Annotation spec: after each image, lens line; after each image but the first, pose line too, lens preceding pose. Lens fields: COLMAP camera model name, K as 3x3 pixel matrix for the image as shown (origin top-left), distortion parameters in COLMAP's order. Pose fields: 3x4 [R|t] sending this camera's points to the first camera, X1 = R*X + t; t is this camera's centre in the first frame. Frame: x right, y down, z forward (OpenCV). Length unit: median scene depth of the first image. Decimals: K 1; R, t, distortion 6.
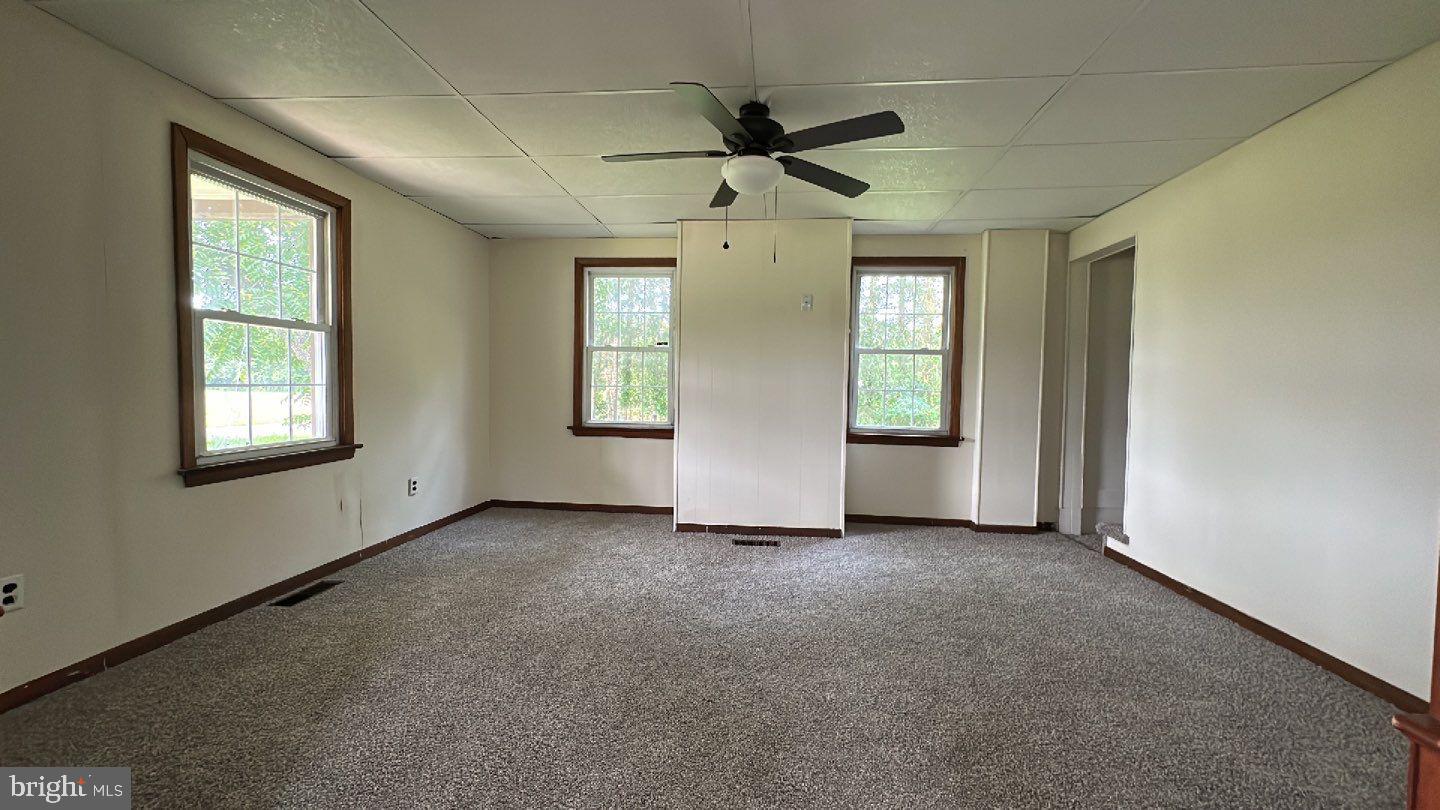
lens RADIAL K [[546.8, 0, 720.8], [0, 546.8, 402.7], [0, 0, 1]] dist [-0.000478, 0.000020]
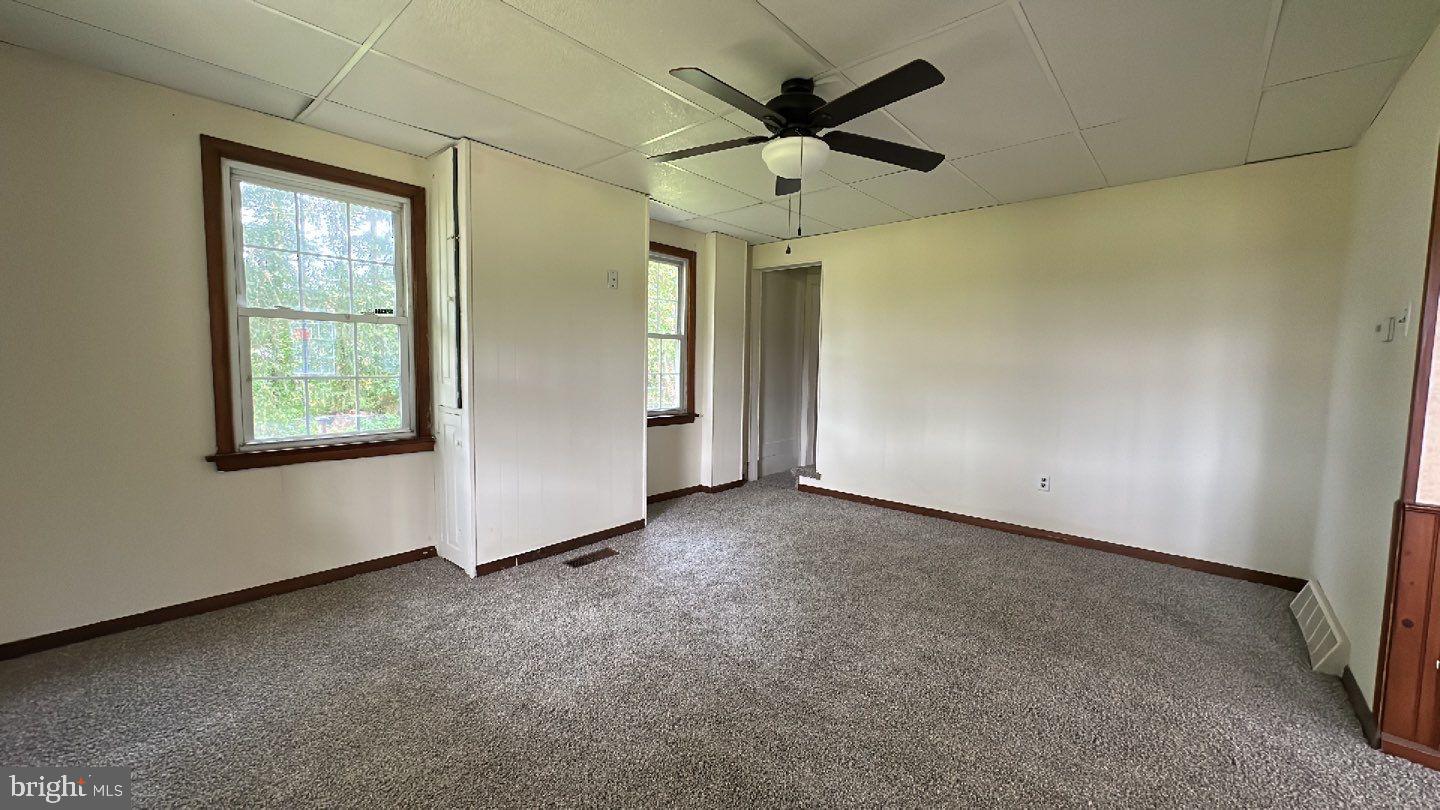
lens RADIAL K [[546.8, 0, 720.8], [0, 546.8, 402.7], [0, 0, 1]] dist [-0.000478, 0.000020]
pose [[0.584457, -0.069556, 0.808438, -0.464565], [0.022322, 0.997320, 0.069669, -0.039028], [-0.811117, -0.022672, 0.584444, 0.318806]]
